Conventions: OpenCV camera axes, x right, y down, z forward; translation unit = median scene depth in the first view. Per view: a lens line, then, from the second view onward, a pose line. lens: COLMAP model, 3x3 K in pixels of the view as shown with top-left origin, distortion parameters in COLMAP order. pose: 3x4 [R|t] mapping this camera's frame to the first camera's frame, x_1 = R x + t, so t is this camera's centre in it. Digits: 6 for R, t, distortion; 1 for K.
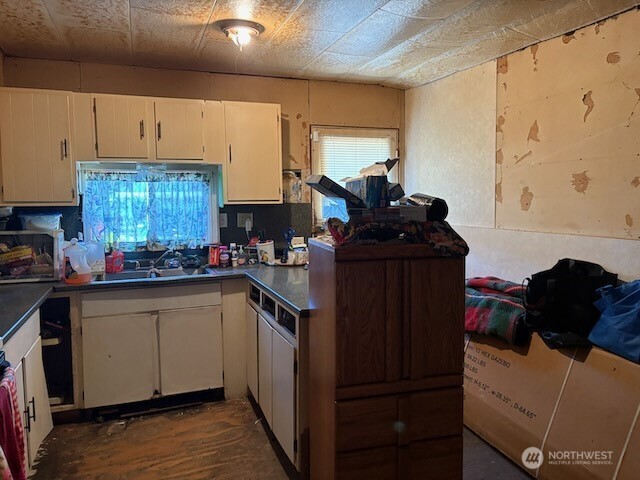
lens RADIAL K [[495.8, 0, 320.0], [0, 495.8, 240.0], [0, 0, 1]] dist [0.095853, -0.101864]
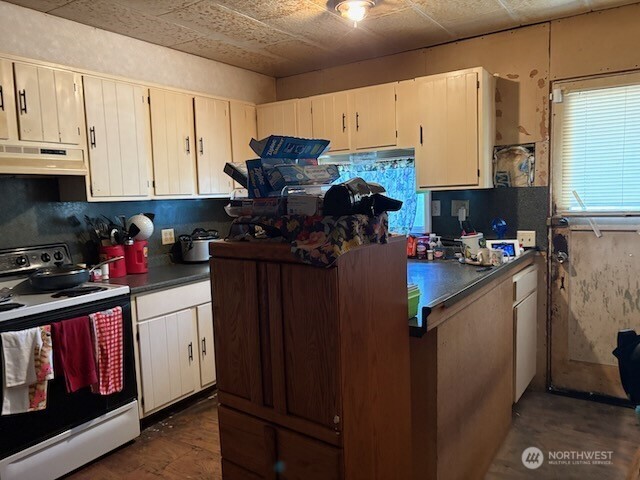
lens RADIAL K [[495.8, 0, 320.0], [0, 495.8, 240.0], [0, 0, 1]] dist [0.095853, -0.101864]
pose [[0.588394, 0.064792, -0.805974, 0.435198], [-0.039407, 0.997898, 0.051452, -0.020567], [0.807613, 0.001487, 0.589710, 0.295421]]
